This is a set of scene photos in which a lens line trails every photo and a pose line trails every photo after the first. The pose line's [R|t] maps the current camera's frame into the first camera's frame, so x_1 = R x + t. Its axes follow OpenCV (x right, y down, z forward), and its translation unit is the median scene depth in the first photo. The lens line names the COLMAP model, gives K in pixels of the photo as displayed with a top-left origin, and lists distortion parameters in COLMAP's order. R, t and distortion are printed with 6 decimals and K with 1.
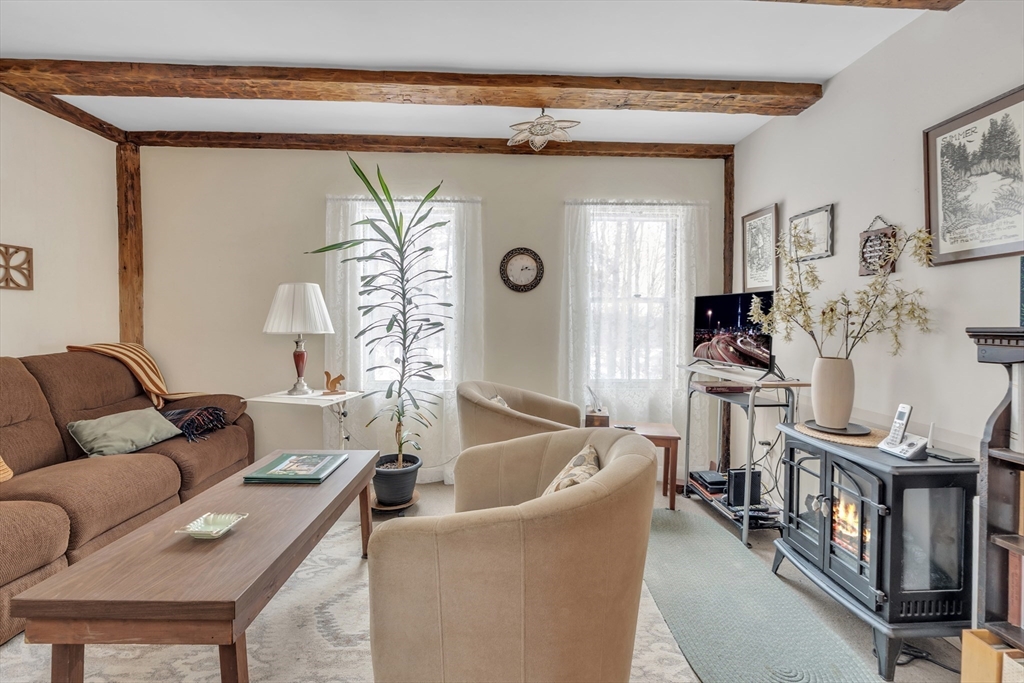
lens RADIAL K [[436.1, 0, 516.9], [0, 436.1, 328.3], [0, 0, 1]] dist [-0.012572, 0.000512]
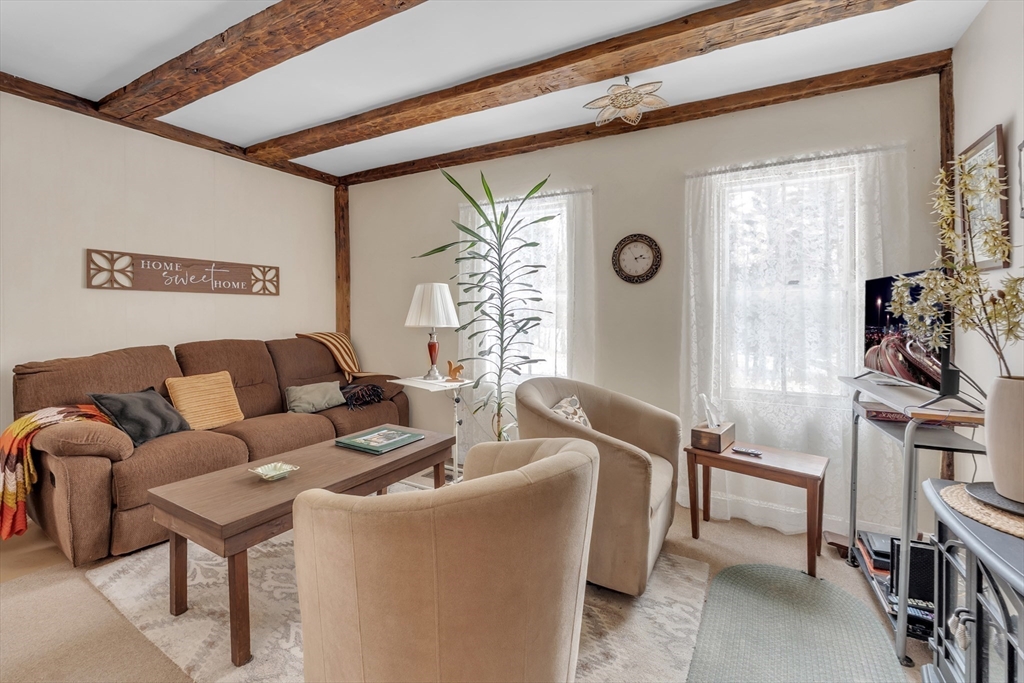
lens RADIAL K [[441.9, 0, 515.9], [0, 441.9, 316.3], [0, 0, 1]] dist [-0.012292, 0.000075]
pose [[0.857129, -0.001521, -0.515100, 0.310209], [-0.007456, 0.999854, -0.015360, 0.000114], [0.515049, 0.017006, 0.856992, 0.111903]]
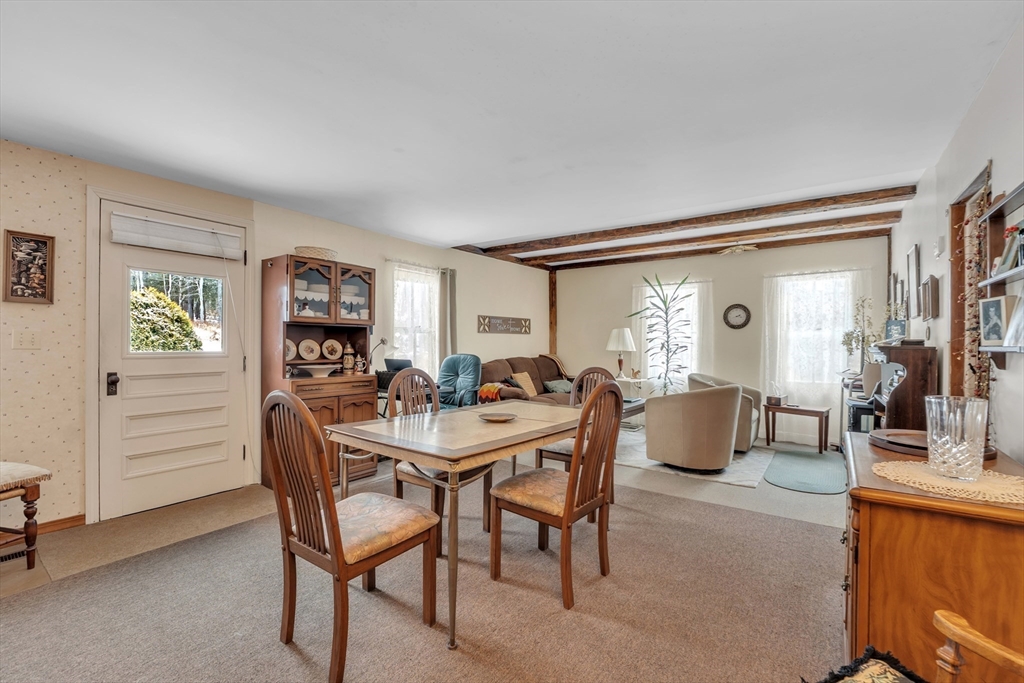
lens RADIAL K [[429.4, 0, 515.5], [0, 429.4, 352.5], [0, 0, 1]] dist [-0.012209, 0.000017]
pose [[0.787956, 0.009735, -0.615655, 0.440715], [-0.008529, 0.999952, 0.004896, 0.014916], [0.615673, 0.001393, 0.788001, -1.096880]]
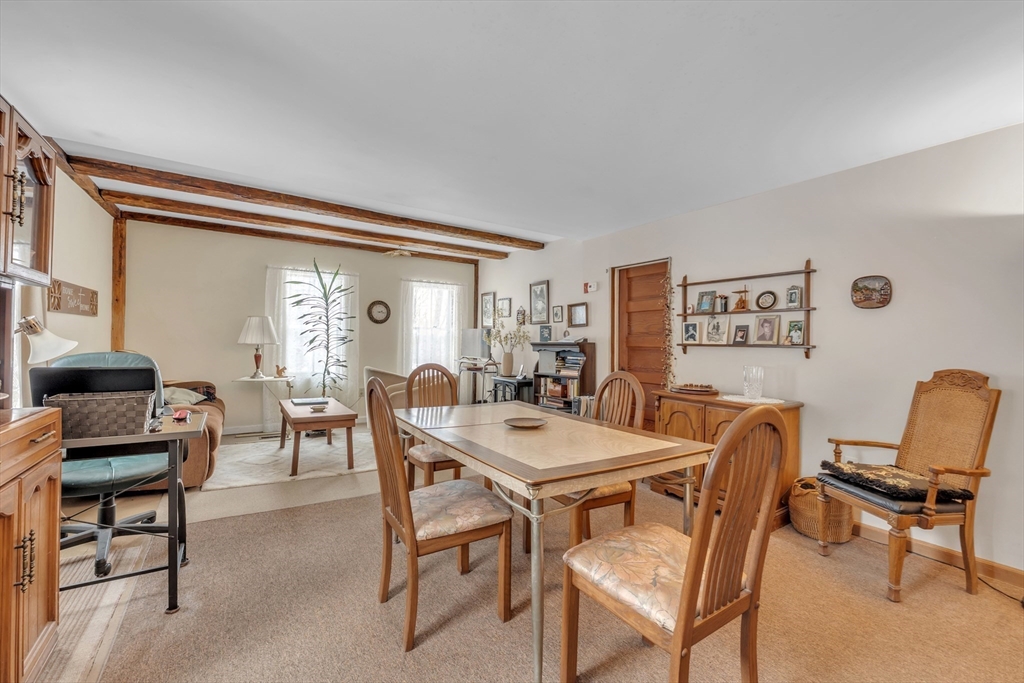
lens RADIAL K [[428.0, 0, 513.5], [0, 428.0, 337.1], [0, 0, 1]] dist [-0.013792, 0.000341]
pose [[0.856149, 0.014411, 0.516528, -0.531818], [-0.005097, 0.999798, -0.019446, 0.012156], [-0.516704, 0.014016, 0.856049, -1.082698]]
